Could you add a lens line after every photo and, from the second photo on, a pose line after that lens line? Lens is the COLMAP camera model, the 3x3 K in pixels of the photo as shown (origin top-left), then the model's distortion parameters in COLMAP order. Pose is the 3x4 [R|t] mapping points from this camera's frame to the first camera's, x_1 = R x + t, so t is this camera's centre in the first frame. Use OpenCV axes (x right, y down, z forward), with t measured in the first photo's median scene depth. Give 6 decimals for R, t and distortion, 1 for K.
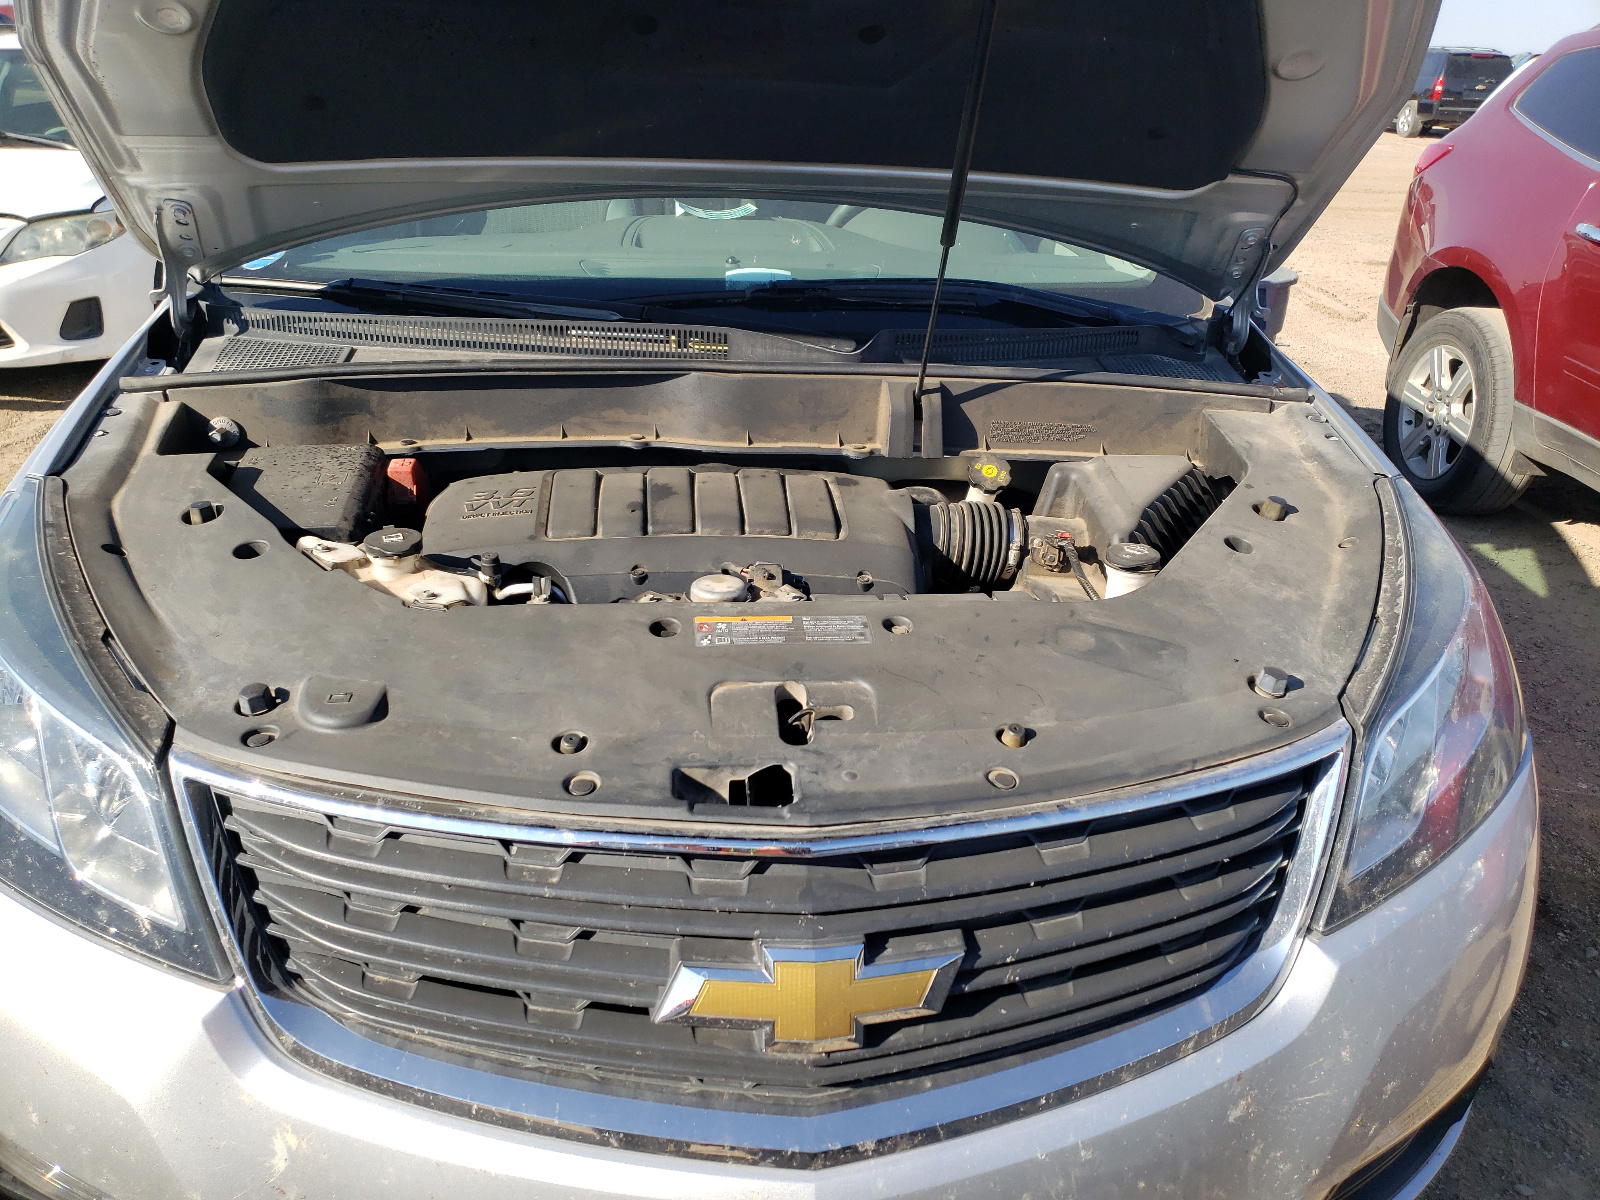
lens RADIAL K [[1198.8, 0, 800.0], [0, 1198.8, 600.0], [0, 0, 1]] dist [0.112996, -0.183790]
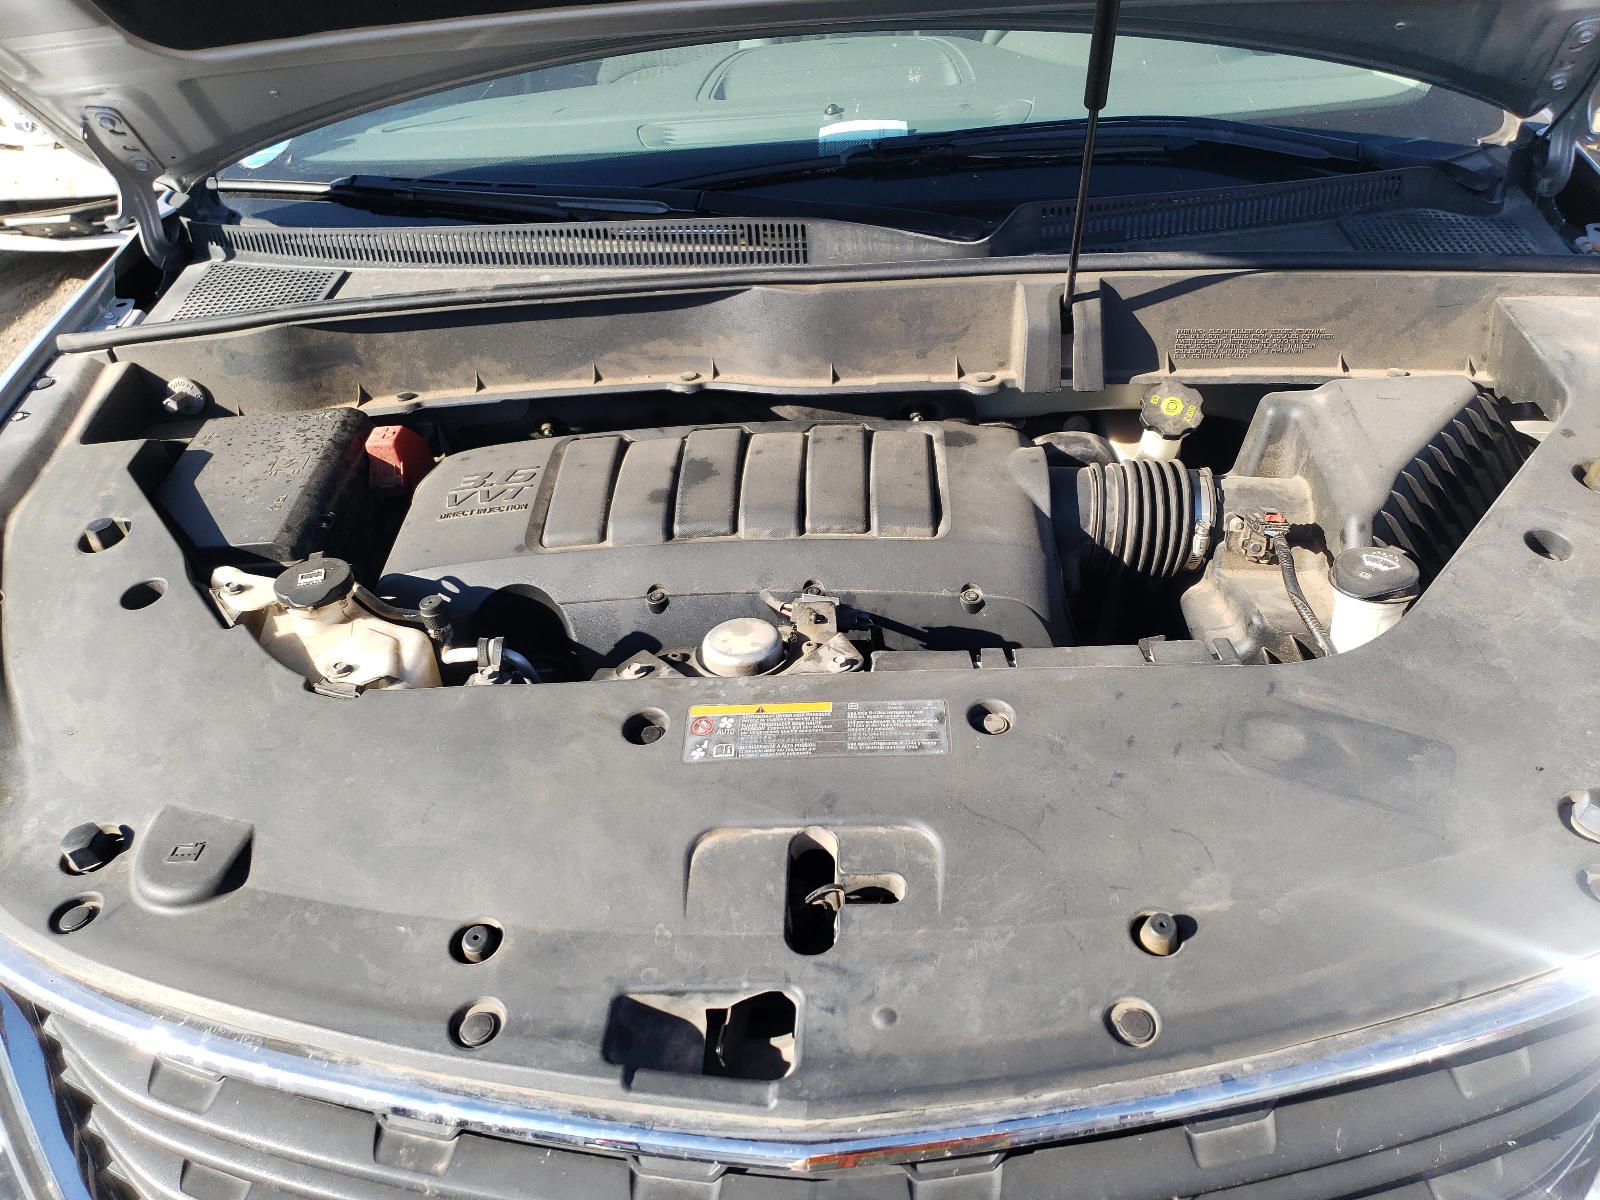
lens RADIAL K [[1326.3, 0, 798.1], [0, 1326.3, 642.7], [0, 0, 1]] dist [0.001572, 0.045616]
pose [[0.987646, -0.014999, -0.155982, 0.067555], [0.035635, 0.990826, 0.130359, -0.088278], [0.152596, -0.134306, 0.979120, 0.208301]]
